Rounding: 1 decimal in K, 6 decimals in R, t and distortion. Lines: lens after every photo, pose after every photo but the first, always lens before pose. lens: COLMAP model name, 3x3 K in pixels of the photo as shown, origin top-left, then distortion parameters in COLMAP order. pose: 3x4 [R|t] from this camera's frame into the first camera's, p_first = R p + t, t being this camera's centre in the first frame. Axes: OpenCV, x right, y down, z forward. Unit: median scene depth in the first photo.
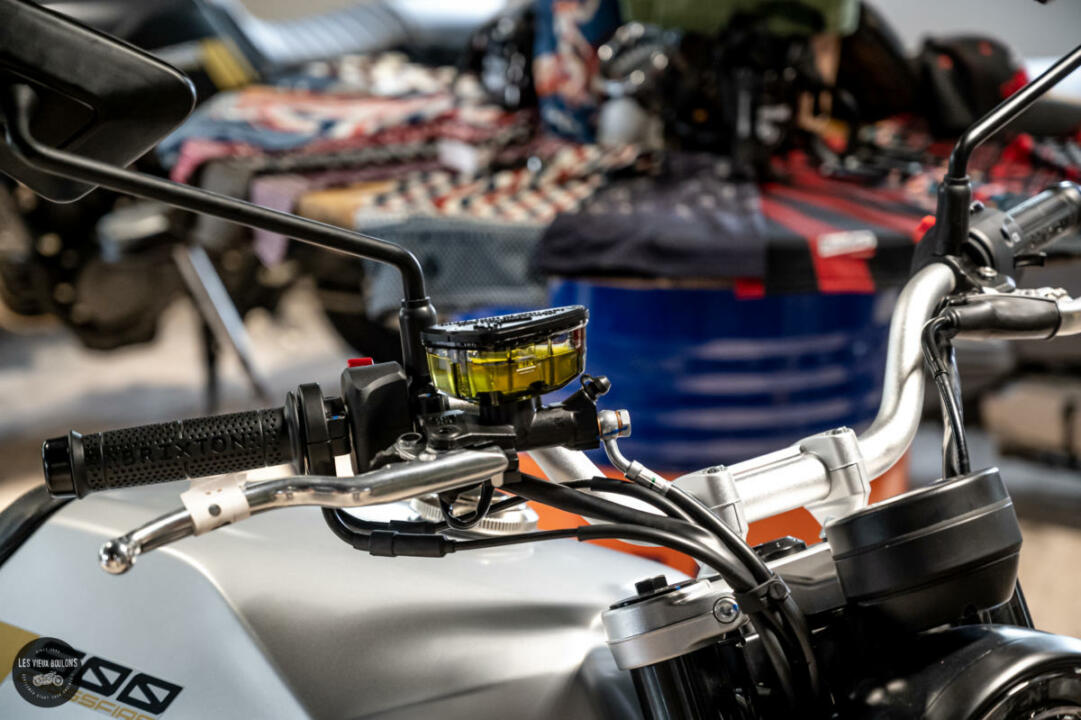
lens RADIAL K [[2180.7, 0, 534.1], [0, 2180.7, 355.7], [0, 0, 1]] dist [-0.005324, 0.000000]
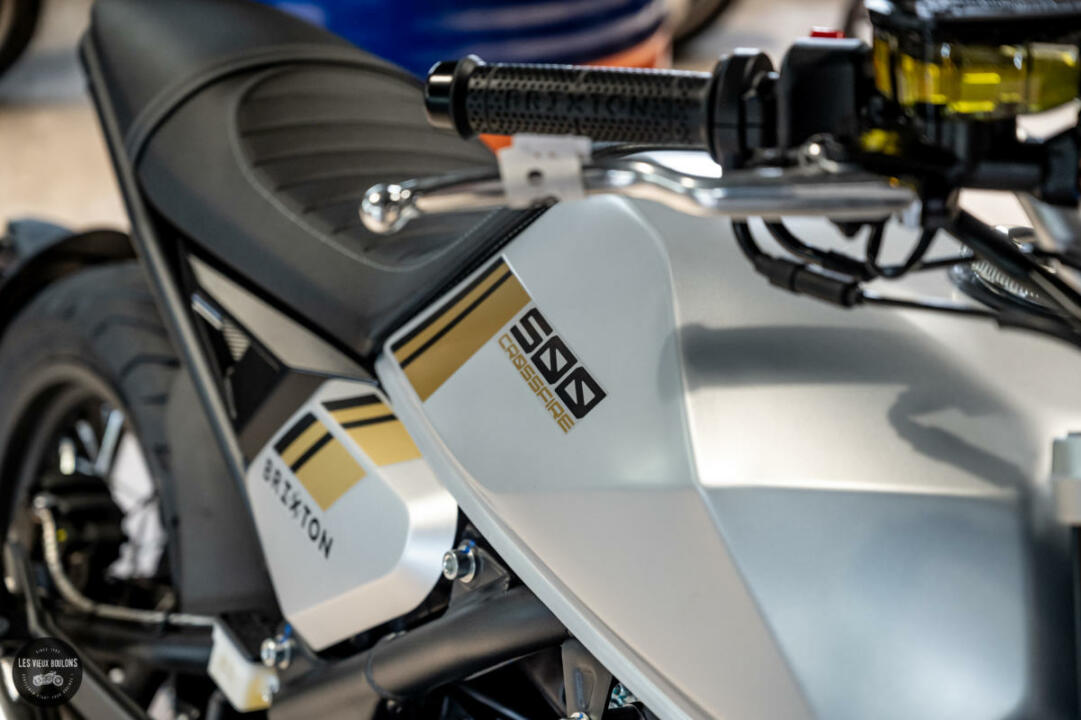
lens RADIAL K [[2180.7, 0, 539.4], [0, 2180.7, 362.7], [0, 0, 1]] dist [-0.005324, 0.000000]
pose [[0.827364, 0.243074, -0.506343, 0.131674], [-0.169631, 0.967545, 0.187301, -0.006358], [0.535438, -0.069074, 0.841745, 0.158456]]
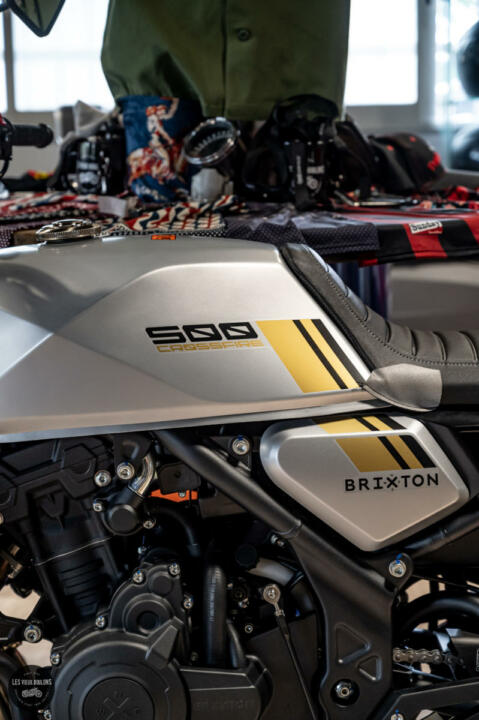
lens RADIAL K [[1452.4, 0, 234.0], [0, 1452.4, 359.3], [0, 0, 1]] dist [-0.005324, 0.000000]
pose [[0.954132, -0.082167, 0.287890, -0.239772], [0.114379, 0.988701, -0.096891, 0.104898], [-0.276675, 0.125376, 0.952750, 0.119853]]
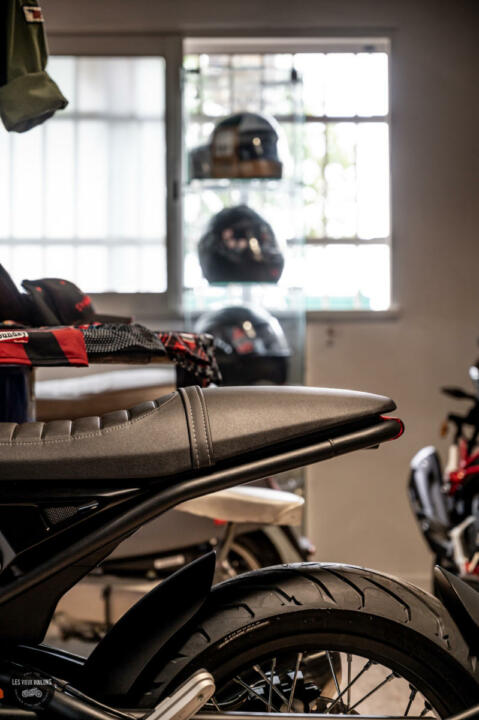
lens RADIAL K [[1452.4, 0, 238.5], [0, 1452.4, 355.5], [0, 0, 1]] dist [-0.005324, 0.000000]
pose [[0.923688, -0.019863, 0.382630, -0.093359], [0.122896, 0.961248, -0.246777, 0.216810], [-0.362901, 0.274969, 0.890334, 0.026420]]
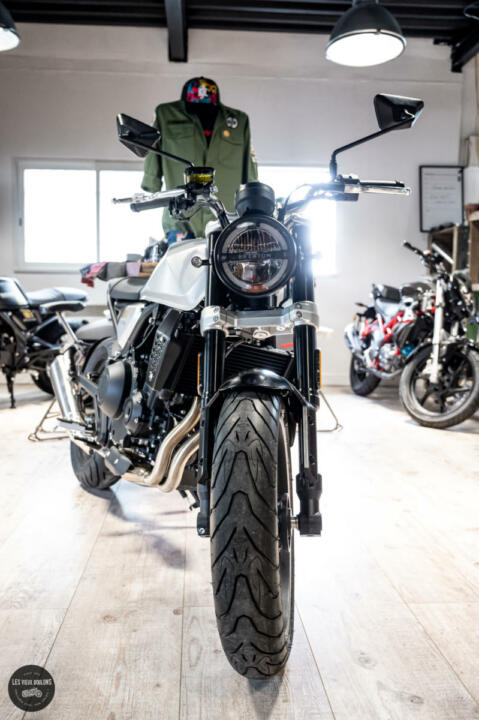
lens RADIAL K [[640.7, 0, 240.4], [0, 640.7, 363.4], [0, 0, 1]] dist [-0.018730, -0.010232]
pose [[0.906849, -0.041904, 0.419367, -0.472463], [0.117909, 0.980536, -0.156993, 0.347484], [-0.404626, 0.191816, 0.894139, -0.190699]]
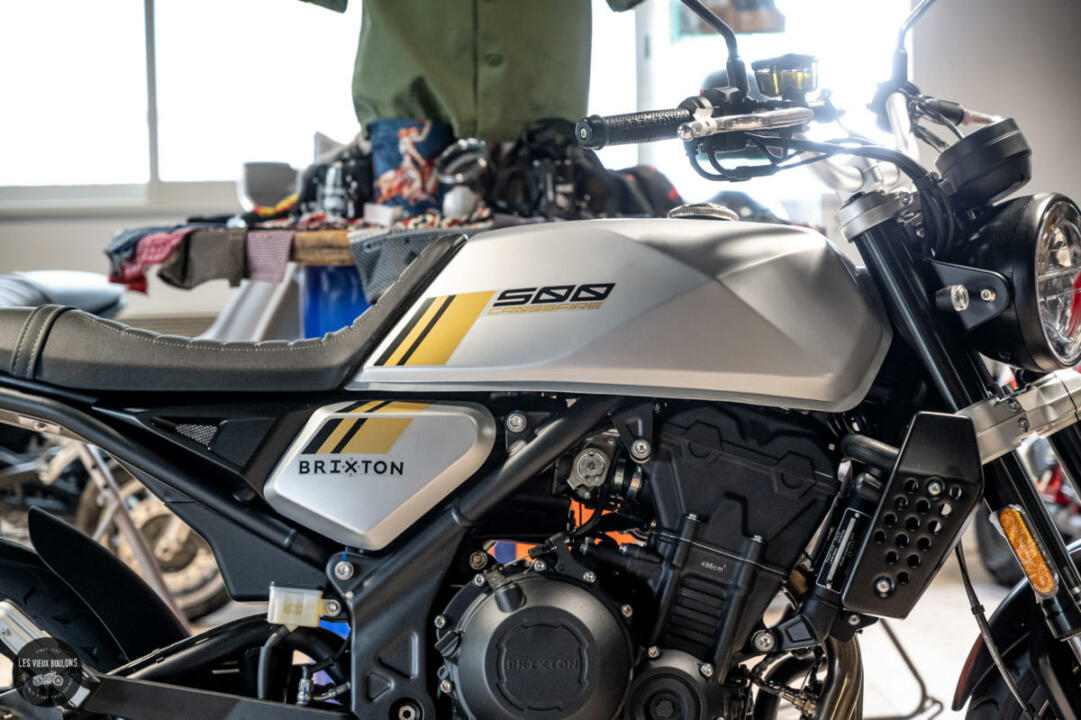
lens RADIAL K [[2180.7, 0, 541.6], [0, 2180.7, 361.2], [0, 0, 1]] dist [-0.005324, 0.000000]
pose [[0.921798, -0.053260, 0.383995, -0.510603], [0.139316, 0.969858, -0.199915, 0.316665], [-0.361774, 0.237778, 0.901433, -0.333993]]
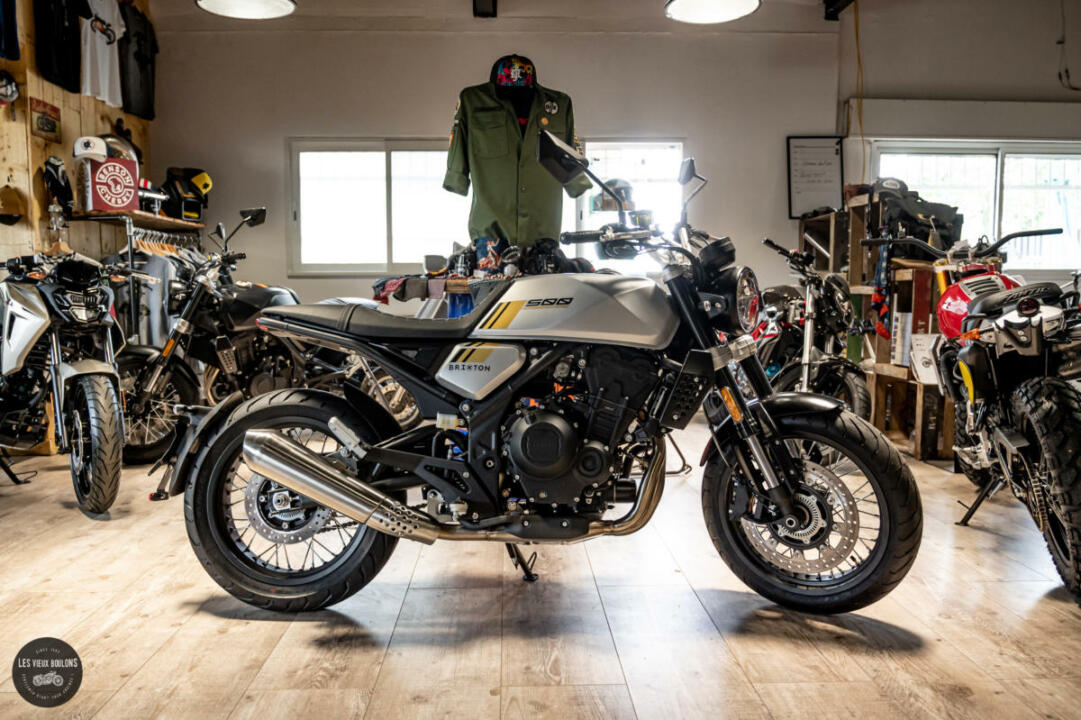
lens RADIAL K [[831.7, 0, 539.4], [0, 831.7, 361.3], [0, 0, 1]] dist [-0.026499, 0.007277]
pose [[0.920386, -0.047116, 0.388162, -0.514134], [0.123509, 0.976920, -0.174276, 0.325559], [-0.370992, 0.208343, 0.904963, -0.308857]]
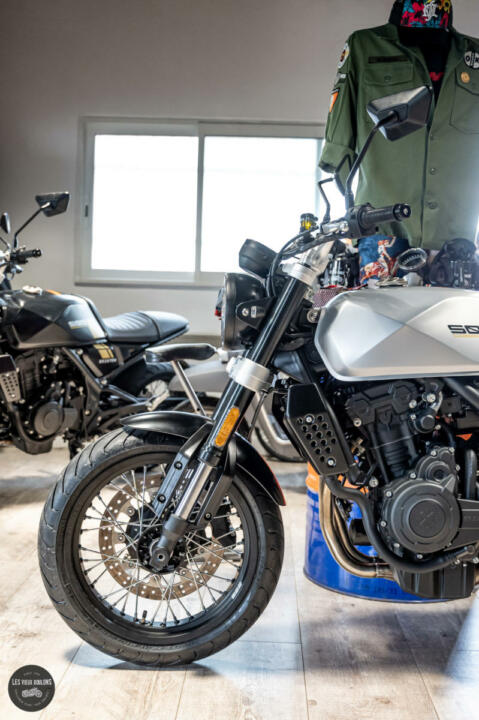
lens RADIAL K [[883.7, 0, 239.3], [0, 883.7, 361.4], [0, 0, 1]] dist [-0.019100, 0.000000]
pose [[0.946266, -0.002758, 0.323378, -0.558439], [0.073585, 0.975568, -0.207006, 0.218564], [-0.314906, 0.219678, 0.923350, 0.075073]]
